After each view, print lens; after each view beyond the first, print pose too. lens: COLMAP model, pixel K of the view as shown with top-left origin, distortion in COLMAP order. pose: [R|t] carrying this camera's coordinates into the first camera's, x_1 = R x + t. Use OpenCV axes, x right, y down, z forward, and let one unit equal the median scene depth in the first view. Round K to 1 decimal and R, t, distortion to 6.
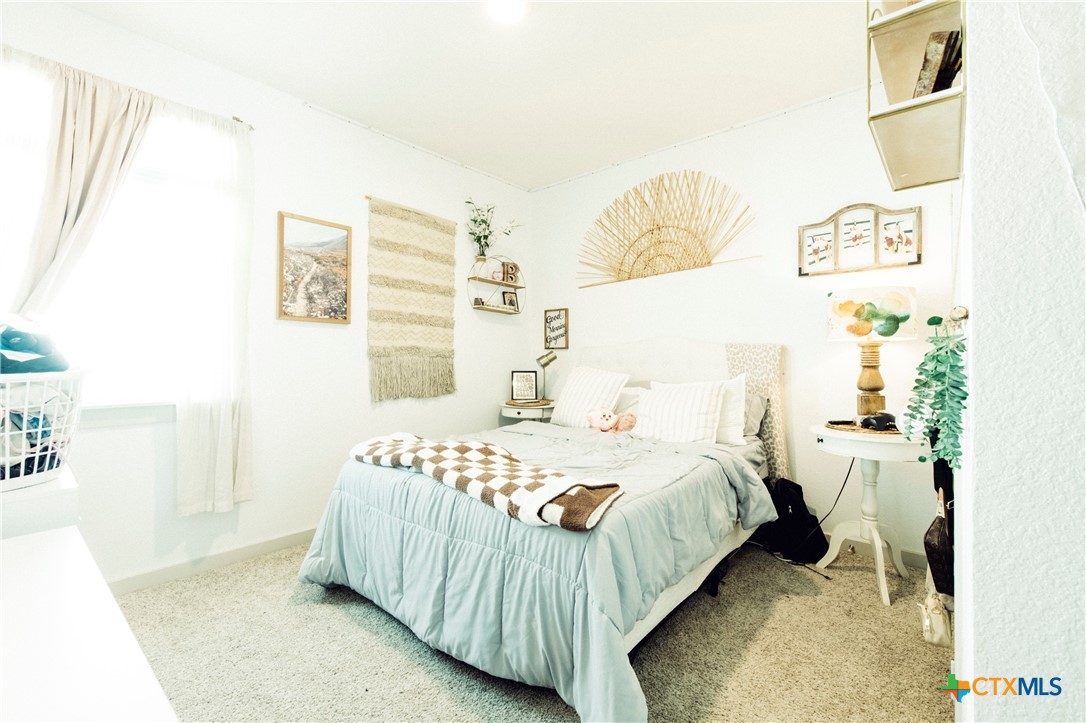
lens RADIAL K [[475.6, 0, 541.5], [0, 475.6, 359.0], [0, 0, 1]] dist [0.000958, 0.000089]
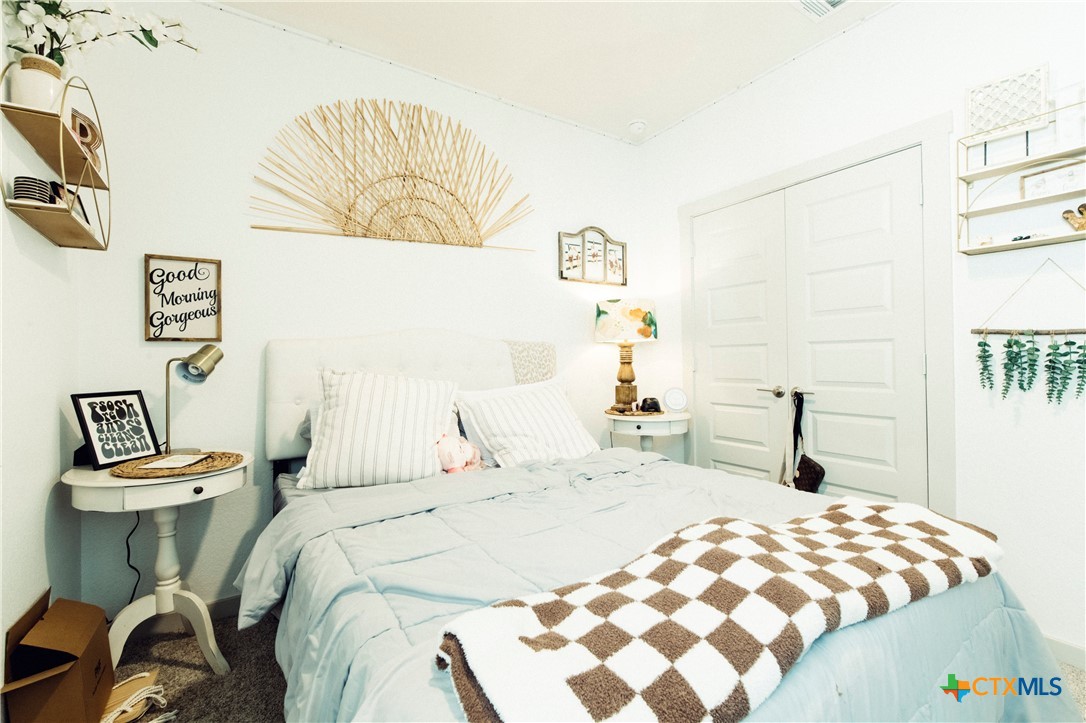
lens RADIAL K [[474.6, 0, 544.6], [0, 474.6, 358.8], [0, 0, 1]] dist [-0.001918, -0.000234]
pose [[0.254328, -0.004556, 0.967107, -0.432191], [0.013463, 0.999909, 0.001171, 0.001116], [-0.967024, 0.012722, 0.254367, 0.686211]]
